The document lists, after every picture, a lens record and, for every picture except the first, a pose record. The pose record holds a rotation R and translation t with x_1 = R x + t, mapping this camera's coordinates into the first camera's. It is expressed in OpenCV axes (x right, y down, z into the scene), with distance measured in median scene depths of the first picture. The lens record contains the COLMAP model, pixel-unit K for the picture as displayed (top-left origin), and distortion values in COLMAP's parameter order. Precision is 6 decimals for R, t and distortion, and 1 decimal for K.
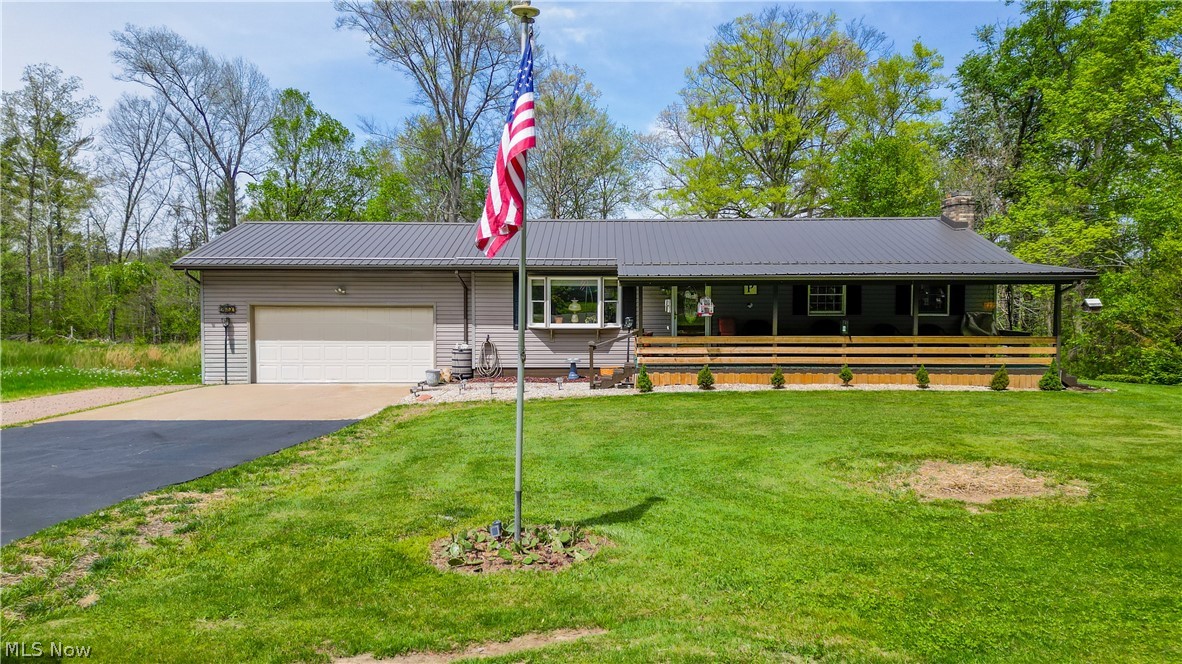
lens RADIAL K [[812.5, 0, 591.2], [0, 812.5, 335.7], [0, 0, 1]] dist [0.039610, -0.007103]
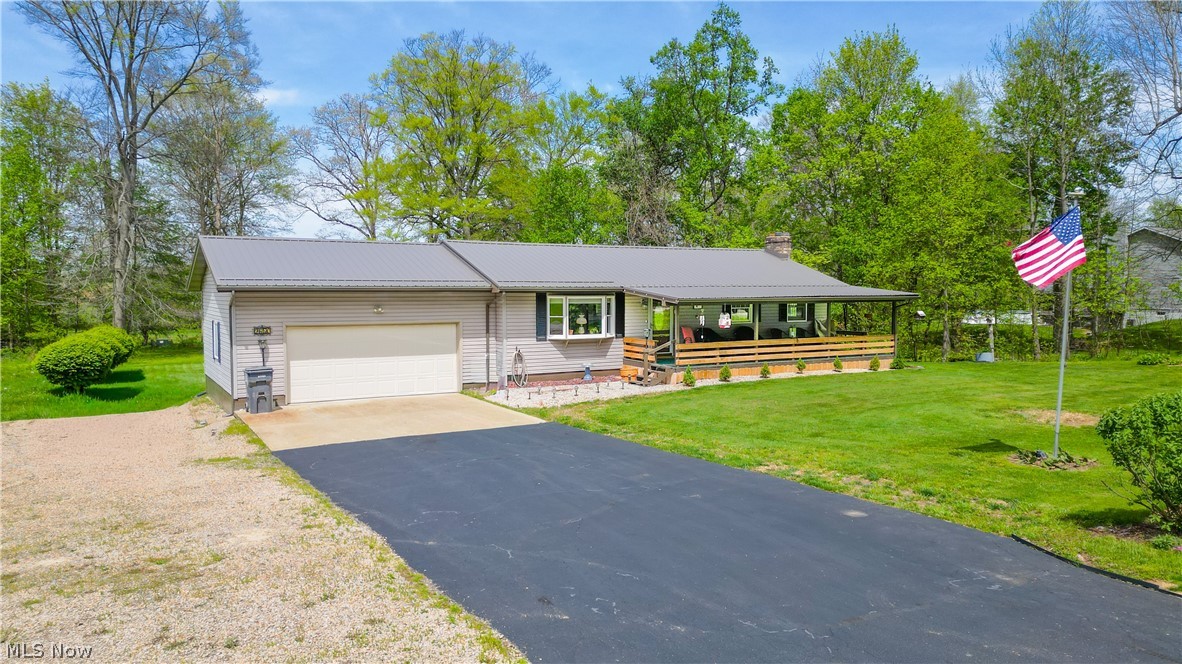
lens RADIAL K [[812.5, 0, 588.1], [0, 812.5, 329.8], [0, 0, 1]] dist [0.039610, -0.007103]
pose [[0.864296, -0.027673, 0.502223, -0.622352], [0.028080, 0.999583, 0.006755, -0.030136], [-0.502200, 0.008264, 0.864712, -0.051791]]
